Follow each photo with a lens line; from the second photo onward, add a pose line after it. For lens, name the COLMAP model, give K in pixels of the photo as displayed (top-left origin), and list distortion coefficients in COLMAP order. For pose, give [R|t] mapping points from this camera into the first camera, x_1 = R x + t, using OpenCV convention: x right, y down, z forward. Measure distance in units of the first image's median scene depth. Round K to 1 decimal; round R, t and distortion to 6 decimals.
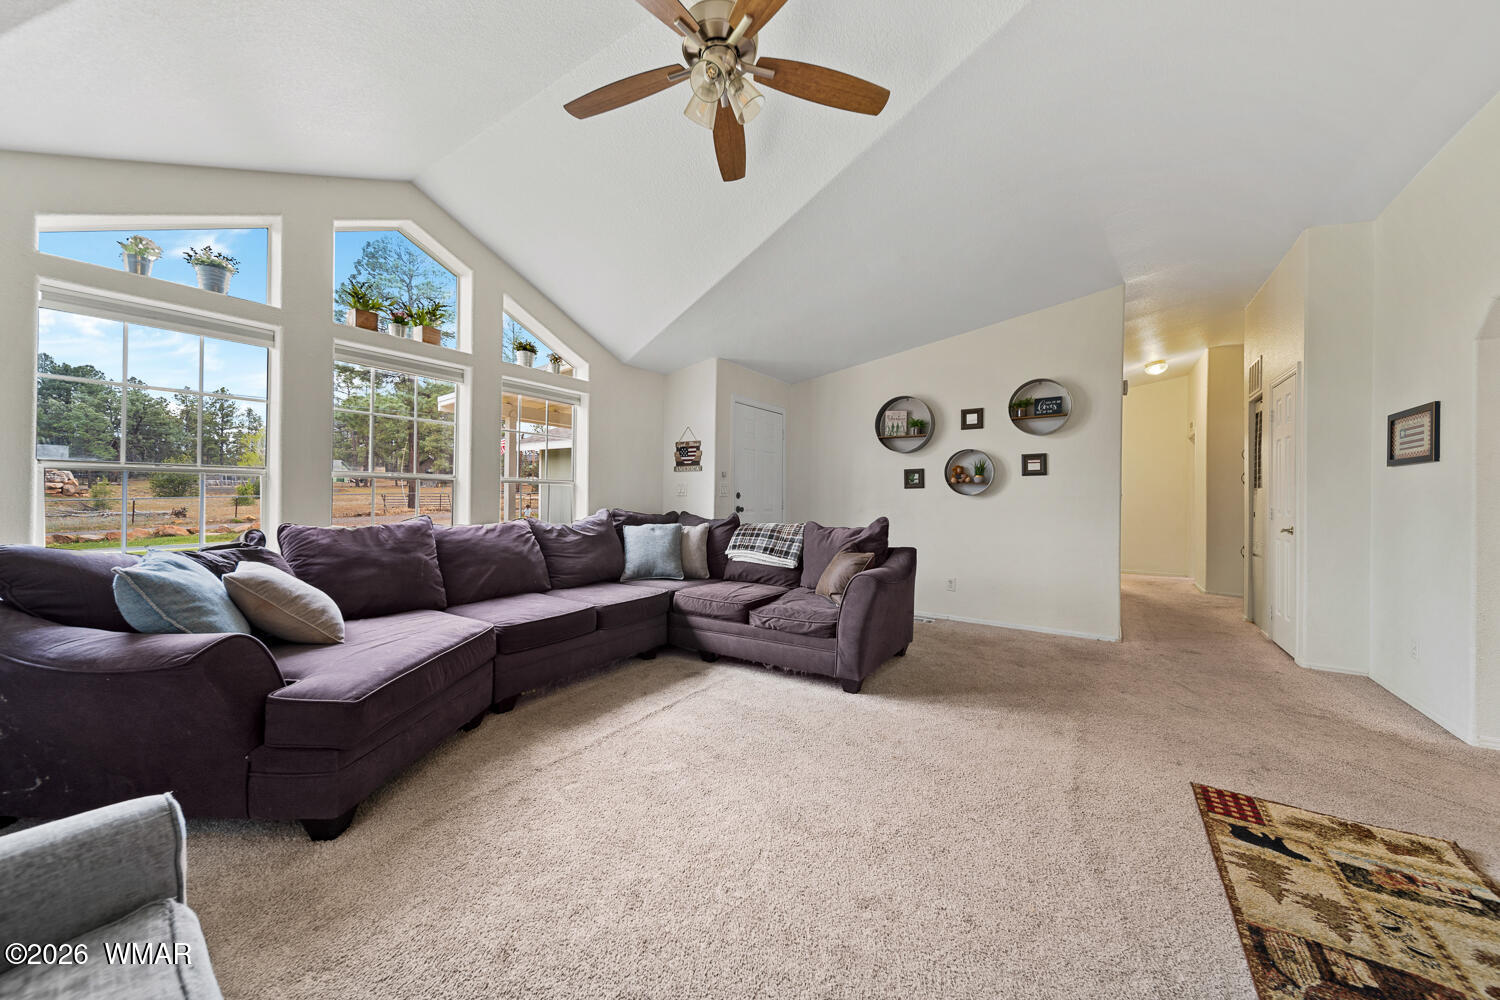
lens RADIAL K [[537.1, 0, 754.3], [0, 537.1, 495.4], [0, 0, 1]] dist [0.008961, -0.001283]
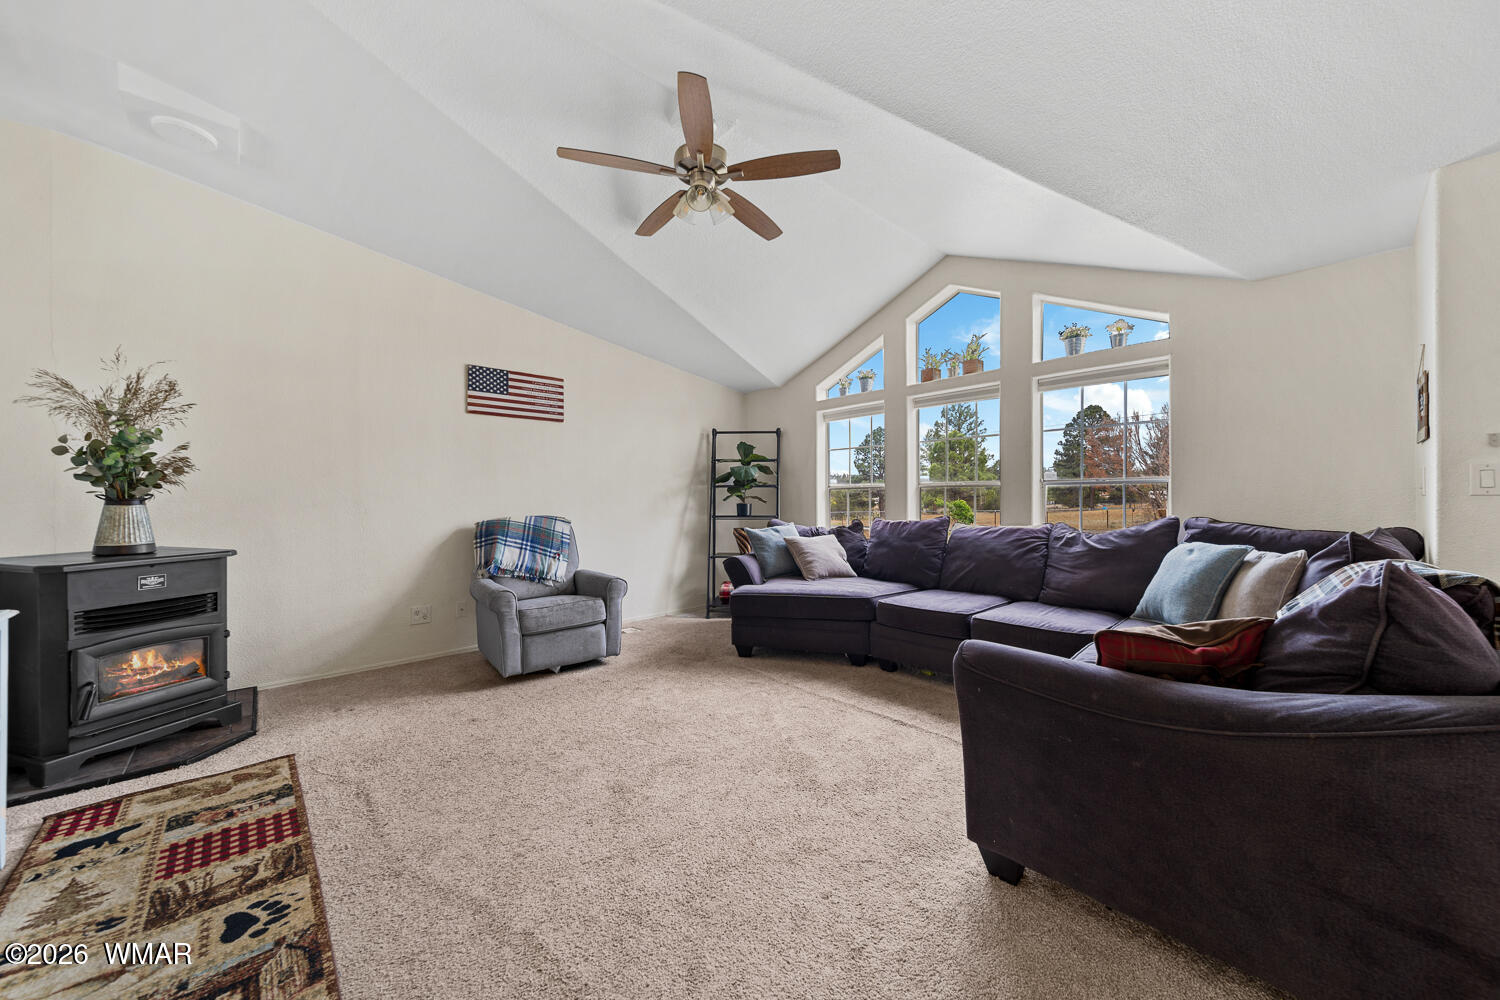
lens RADIAL K [[537.1, 0, 746.1], [0, 537.1, 496.3], [0, 0, 1]] dist [0.008961, -0.001283]
pose [[-0.252609, -0.012079, -0.967493, 1.193585], [0.006587, 0.999877, -0.014203, 0.012311], [0.967546, -0.009961, -0.252499, 1.417079]]
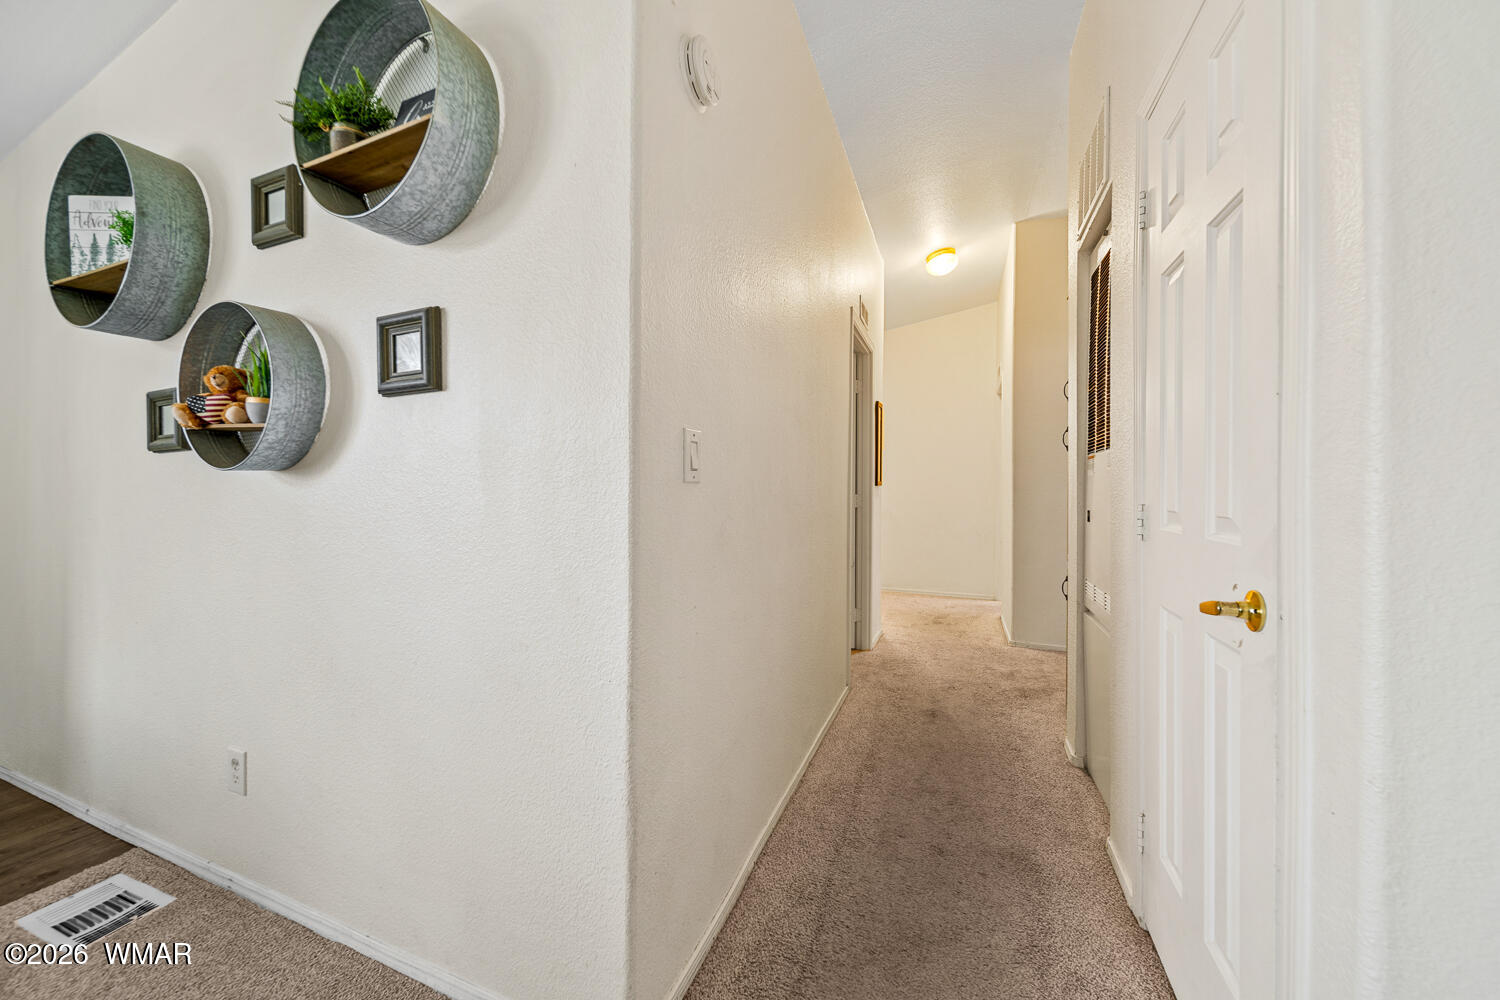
lens RADIAL K [[537.1, 0, 750.5], [0, 537.1, 499.8], [0, 0, 1]] dist [0.008961, -0.001283]
pose [[0.979591, -0.010347, 0.200734, 0.531176], [0.006211, 0.999756, 0.021220, 0.010468], [-0.200904, -0.019540, 0.979416, 0.585775]]
